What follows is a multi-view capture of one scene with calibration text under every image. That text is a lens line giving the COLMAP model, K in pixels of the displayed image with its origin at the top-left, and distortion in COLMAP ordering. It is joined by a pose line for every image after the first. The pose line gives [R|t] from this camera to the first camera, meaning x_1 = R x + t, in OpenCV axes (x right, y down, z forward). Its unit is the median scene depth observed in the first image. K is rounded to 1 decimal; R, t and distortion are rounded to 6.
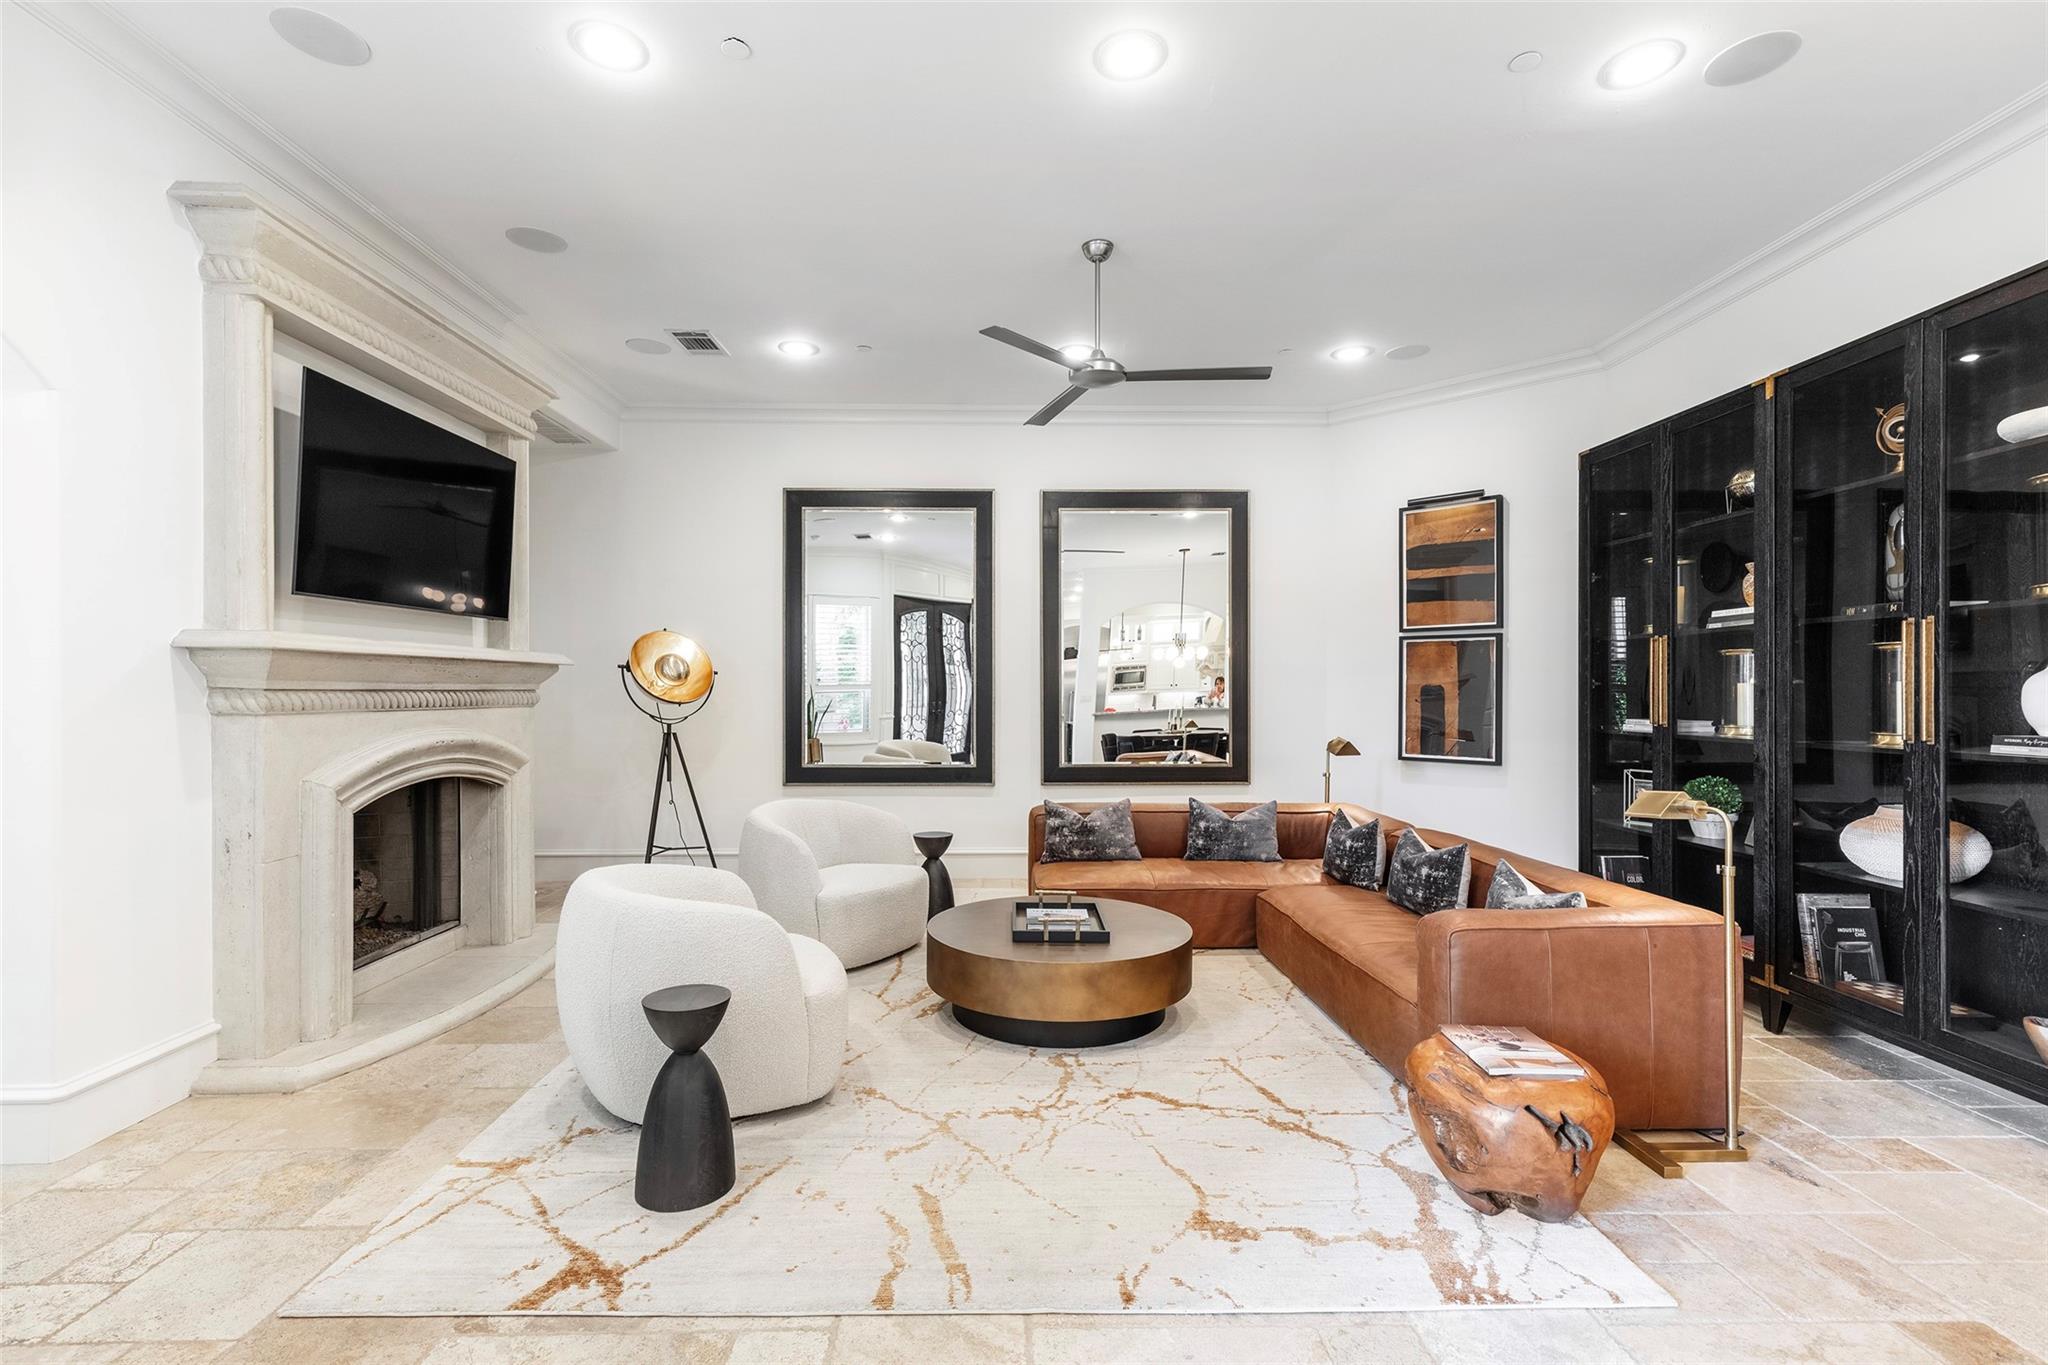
lens RADIAL K [[936.9, 0, 1024.0], [0, 936.9, 682.5], [0, 0, 1]] dist [0.000638, -0.000135]
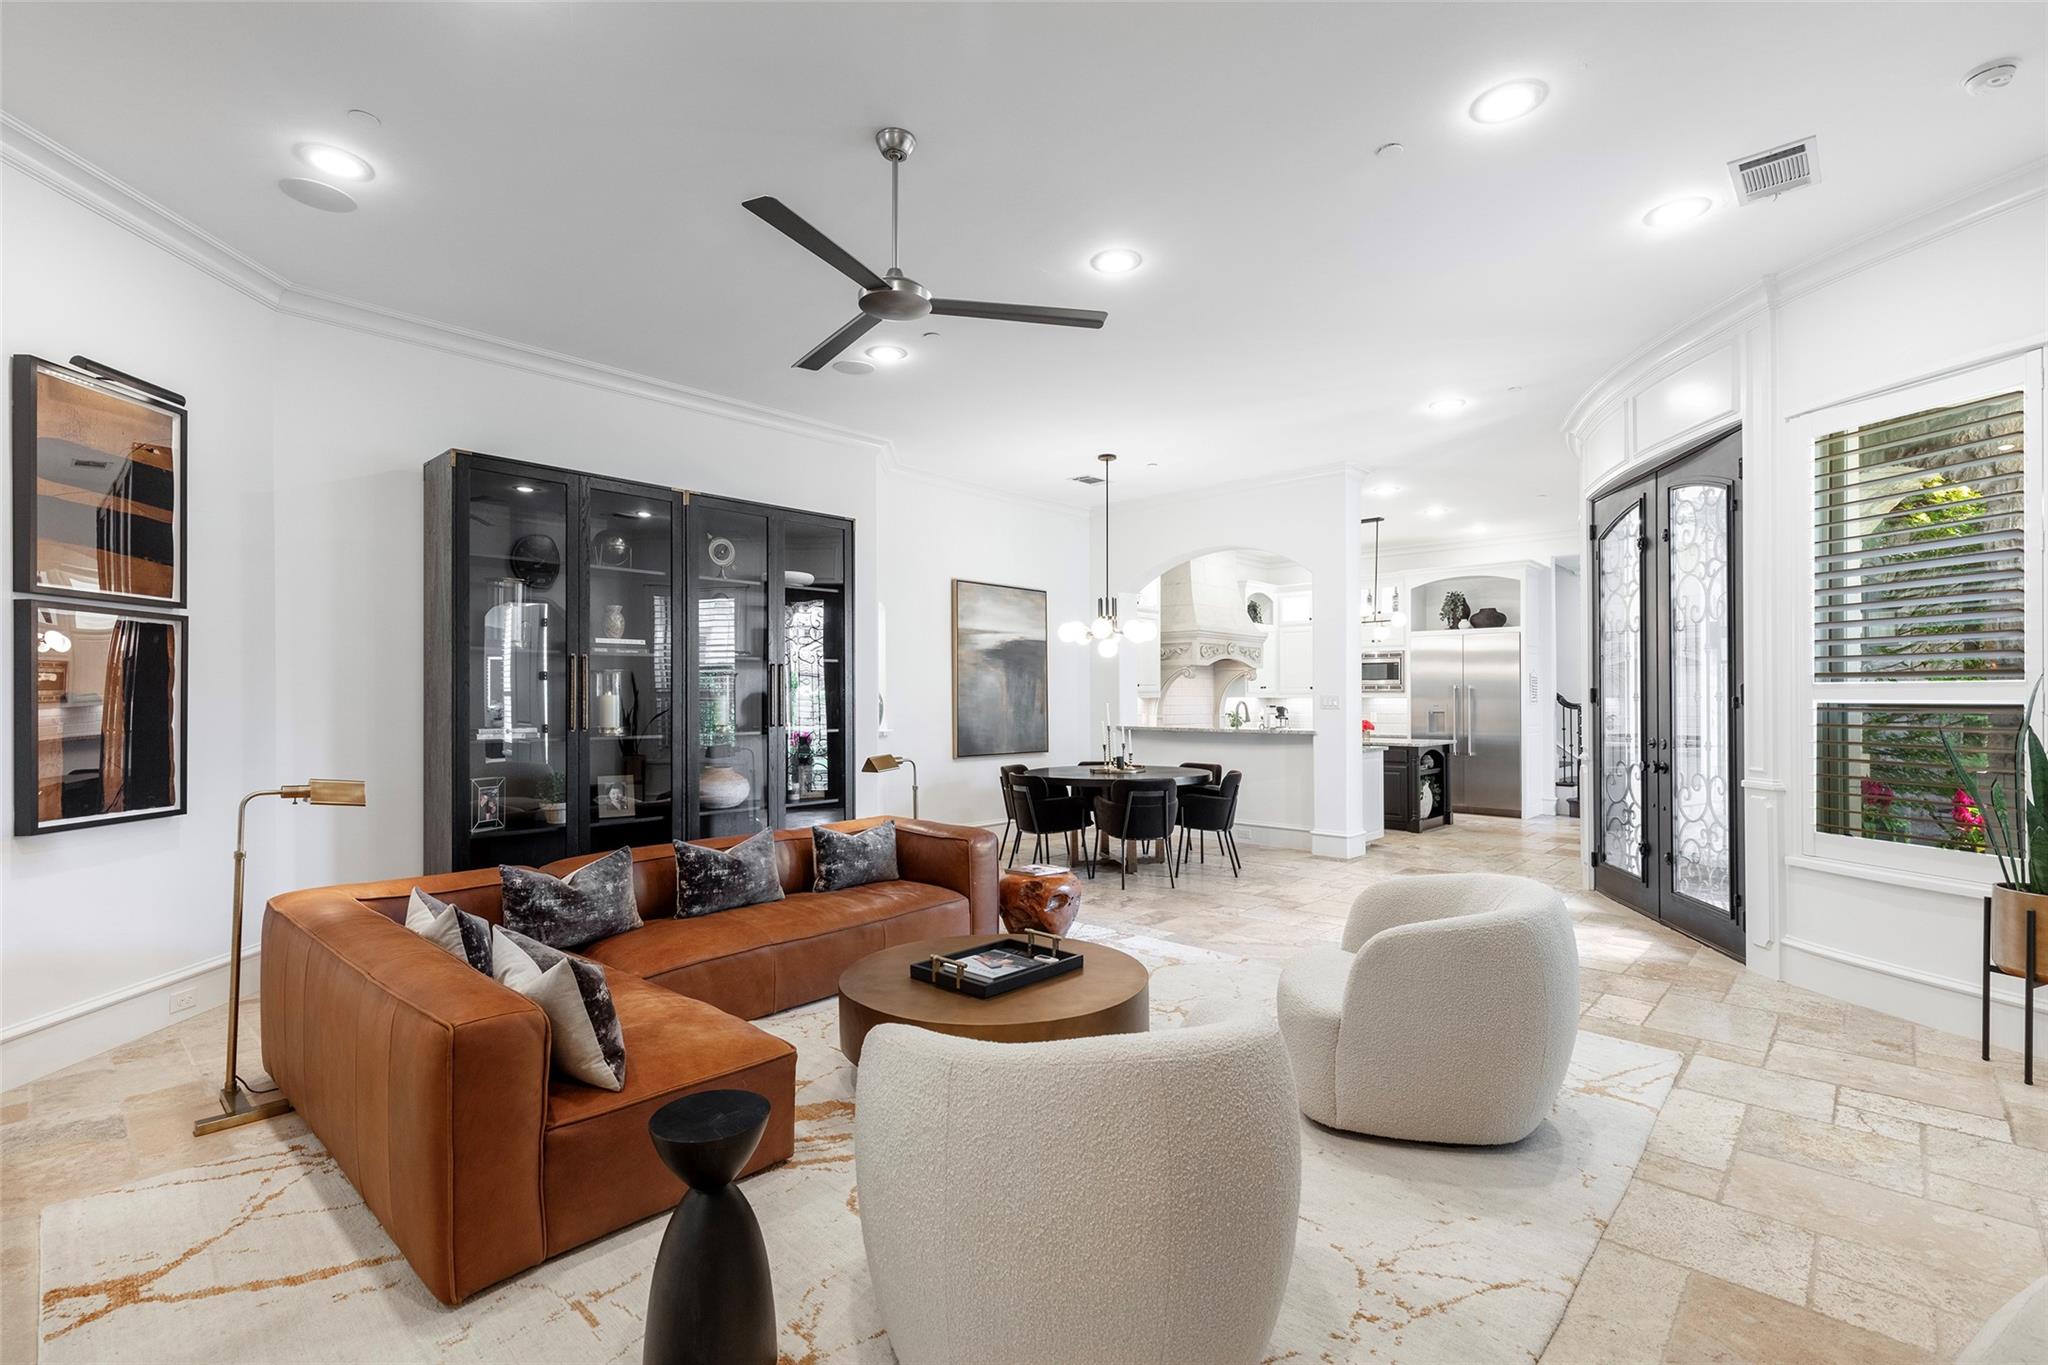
lens RADIAL K [[936.9, 0, 1024.0], [0, 936.9, 682.5], [0, 0, 1]] dist [0.000638, -0.000135]
pose [[-0.726590, 0.015878, 0.686887, -0.457888], [-0.002525, 0.999664, -0.025780, 0.012726], [-0.687066, -0.020466, -0.726306, 1.281138]]
